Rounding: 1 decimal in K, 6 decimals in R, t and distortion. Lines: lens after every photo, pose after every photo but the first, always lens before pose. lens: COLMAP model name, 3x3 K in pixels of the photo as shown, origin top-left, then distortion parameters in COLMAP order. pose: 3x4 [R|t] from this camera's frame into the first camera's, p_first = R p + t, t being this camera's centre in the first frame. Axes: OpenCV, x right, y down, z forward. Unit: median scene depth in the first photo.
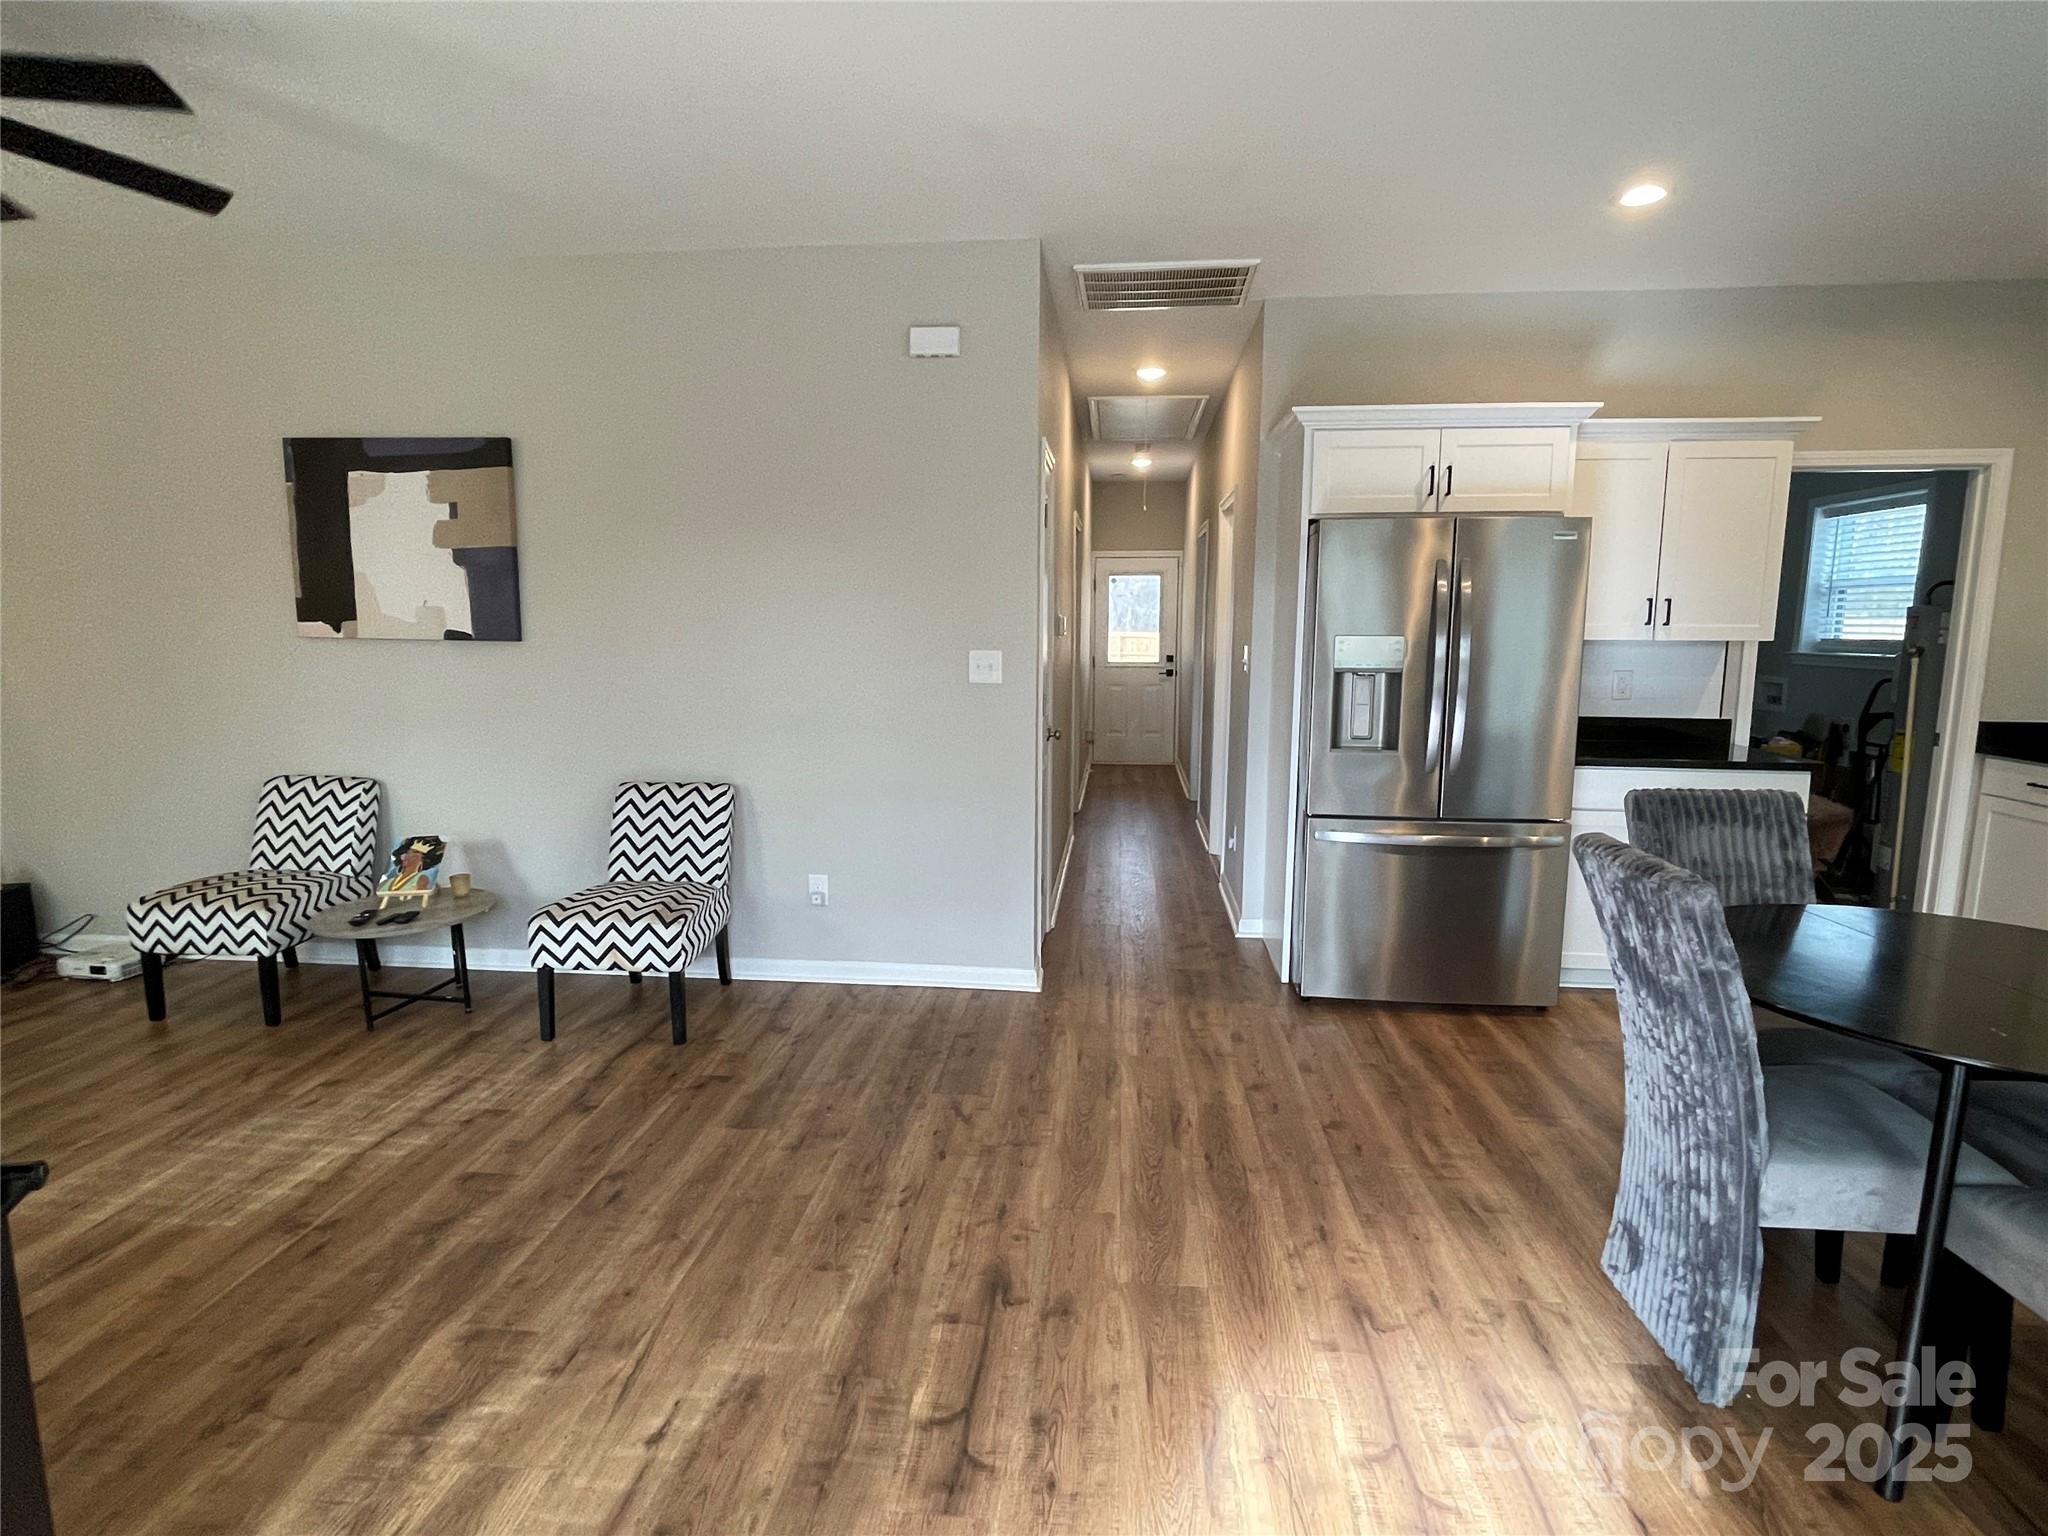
lens RADIAL K [[1054.3, 0, 1019.0], [0, 1054.3, 767.4], [0, 0, 1]] dist [-0.002324, -0.000726]
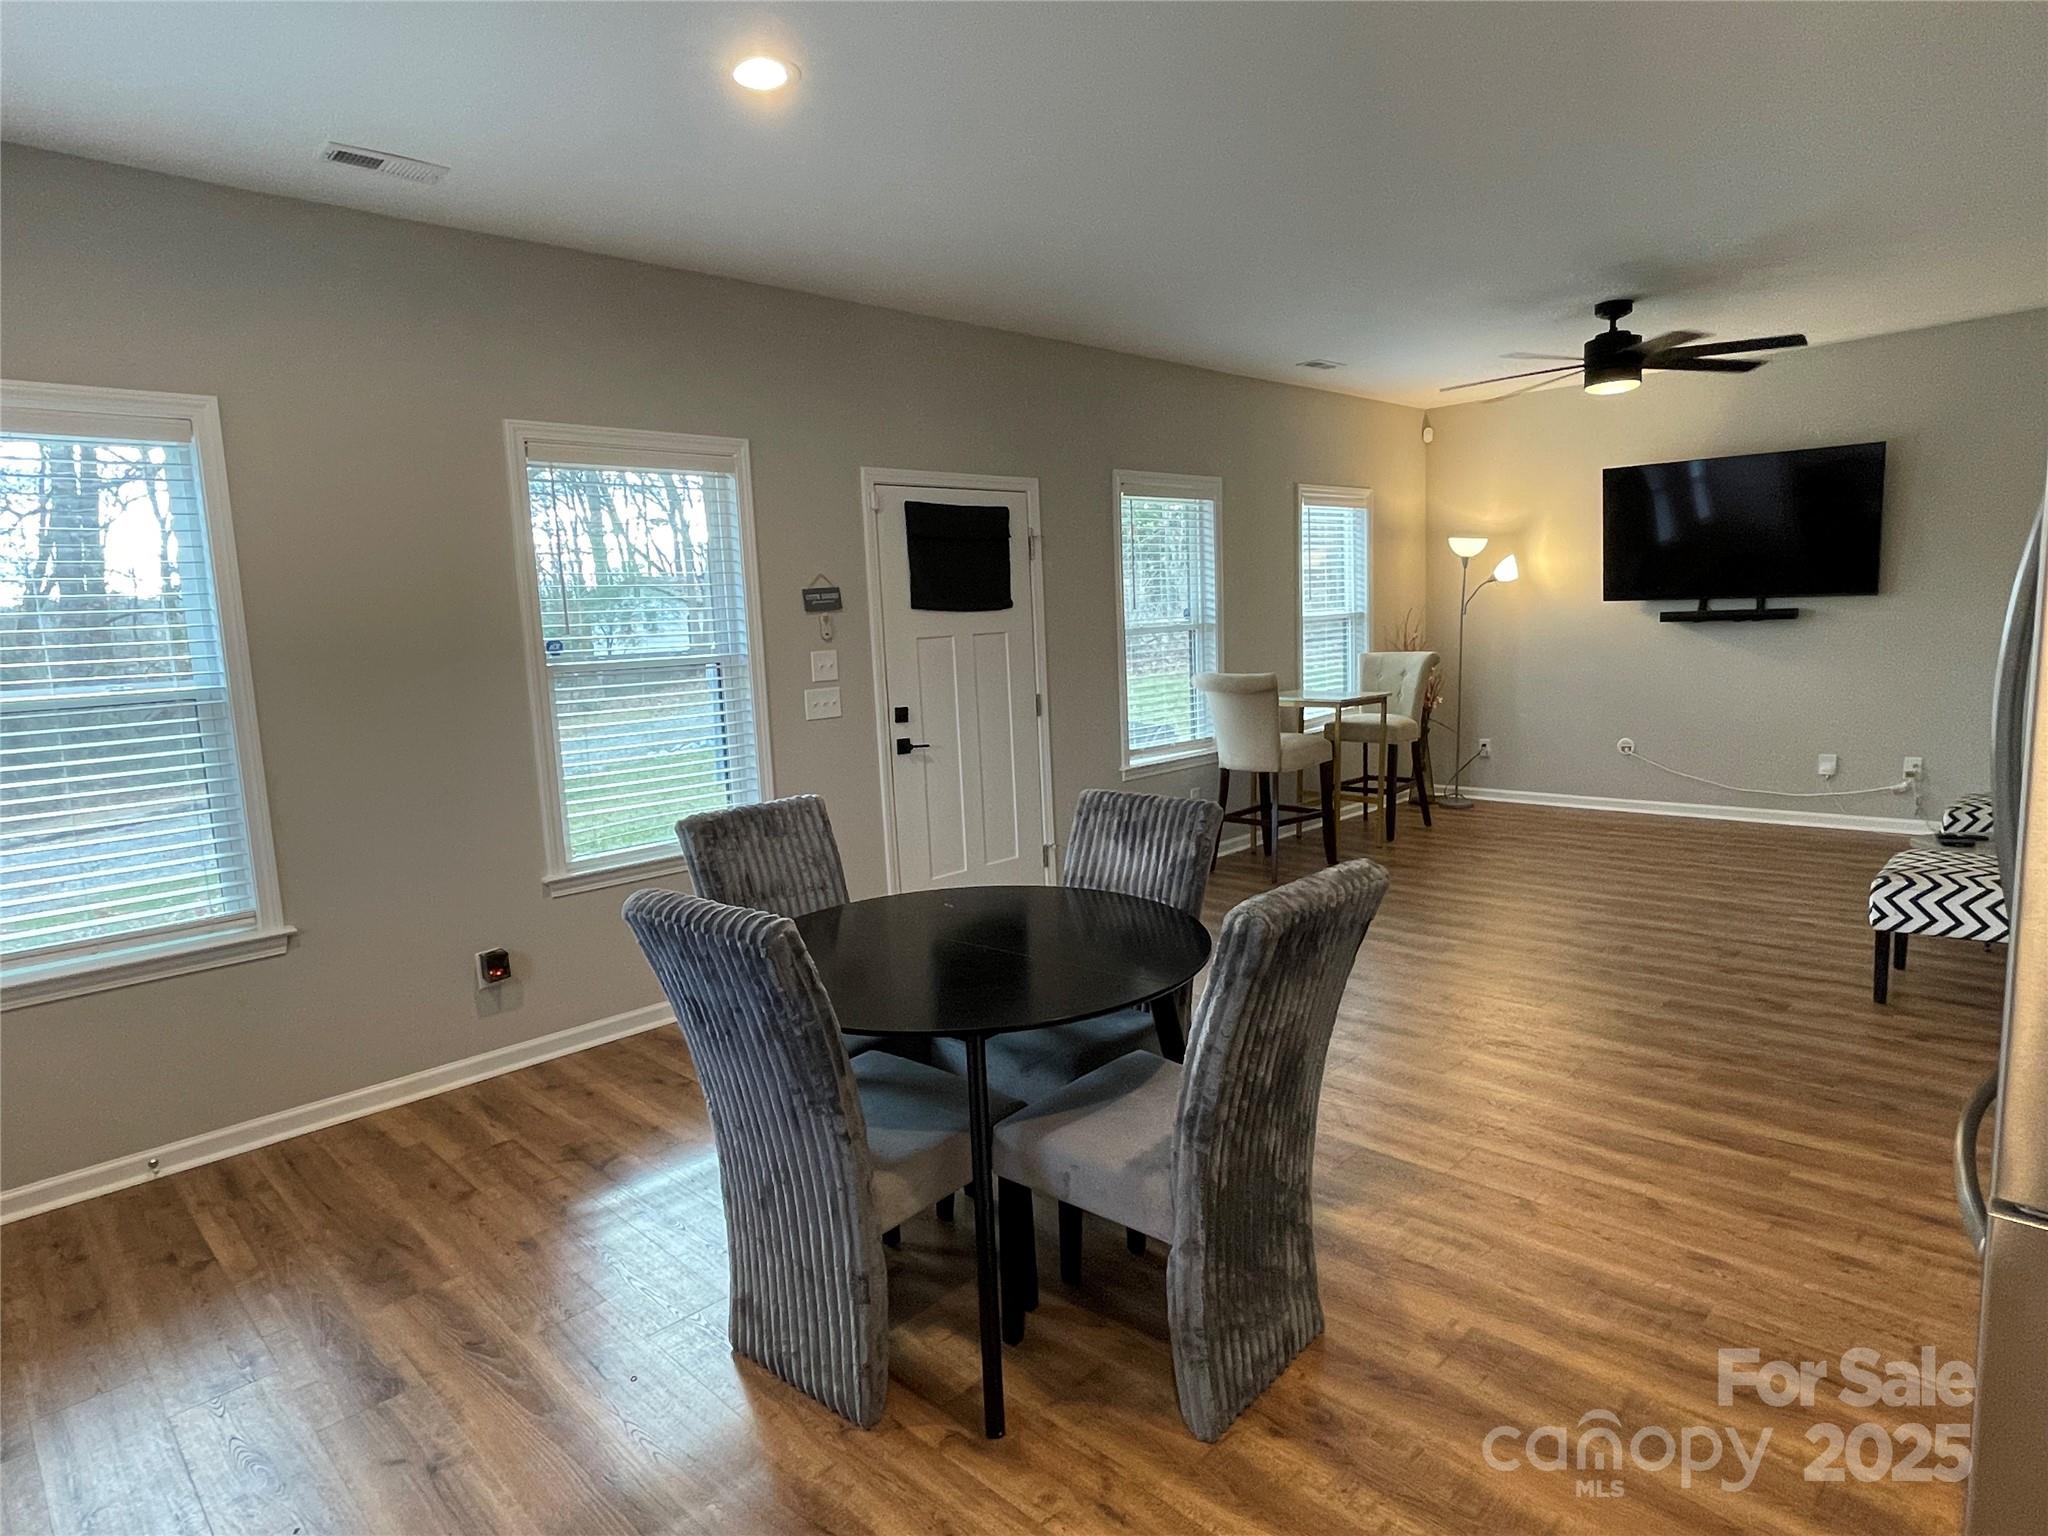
lens RADIAL K [[1157.6, 0, 1017.2], [0, 1157.6, 763.6], [0, 0, 1]] dist [0.001465, -0.006342]
pose [[-0.639823, 0.127340, -0.757899, 0.955469], [-0.061614, 0.974503, 0.215748, -0.140911], [0.766048, 0.184738, -0.615664, 0.939211]]
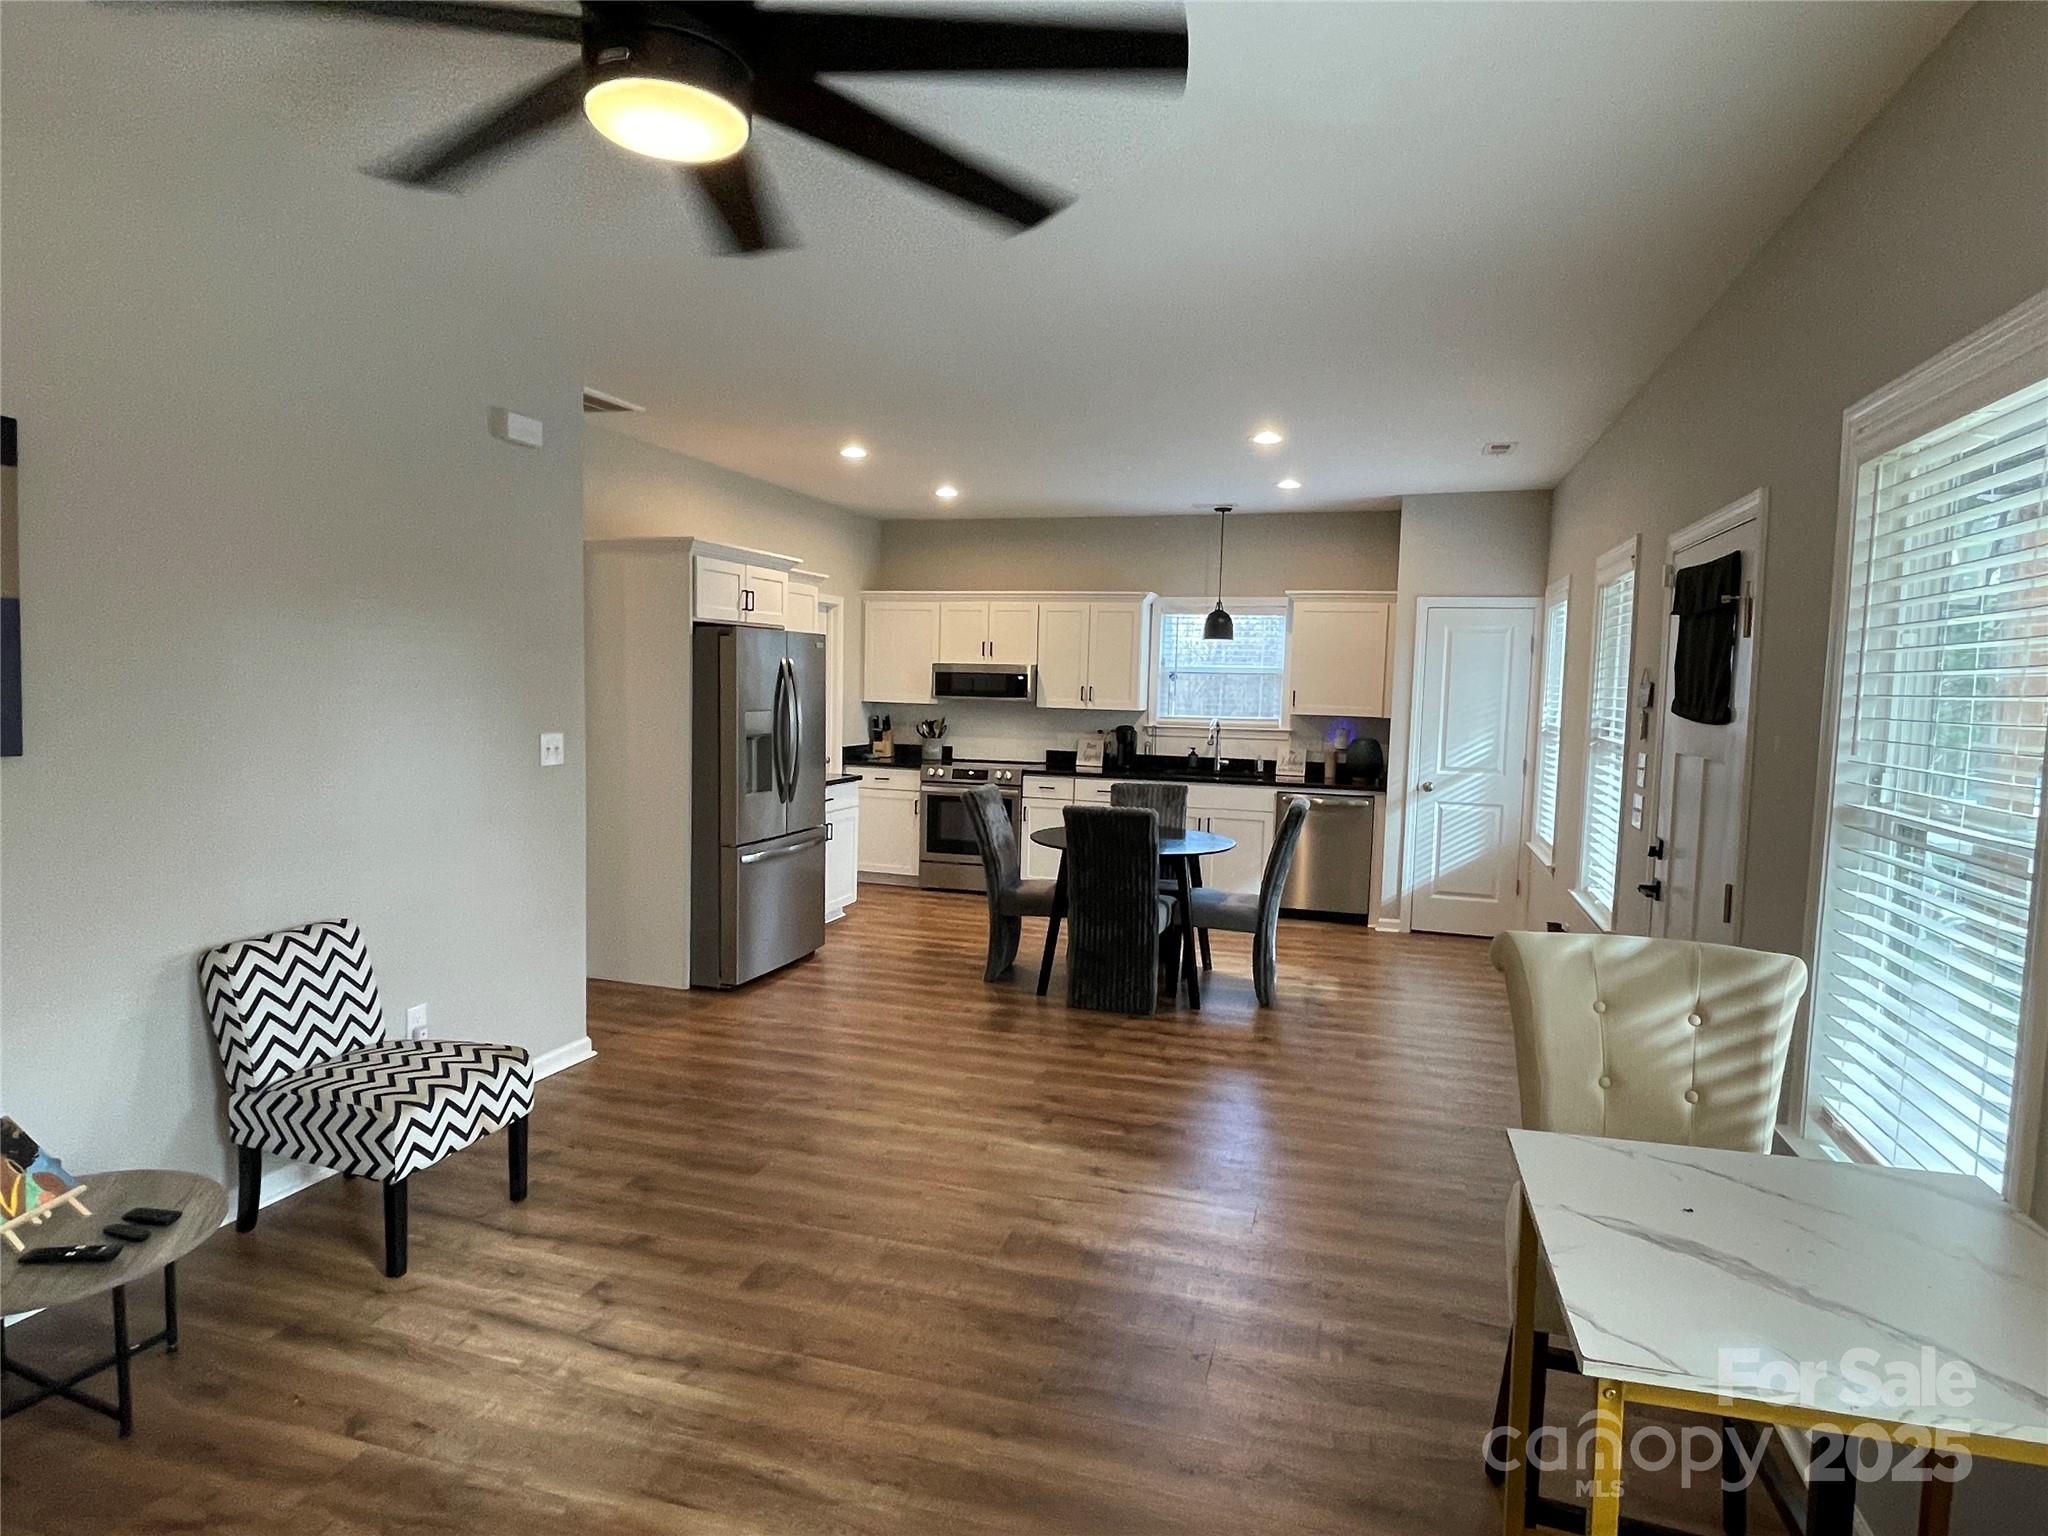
lens RADIAL K [[1157.6, 0, 1030.5], [0, 1157.6, 772.1], [0, 0, 1]] dist [0.001465, -0.006342]
pose [[0.194005, -0.078620, 0.977845, -1.069238], [0.114158, 0.991821, 0.057094, -0.087988], [-0.974336, 0.100553, 0.201393, 0.336820]]
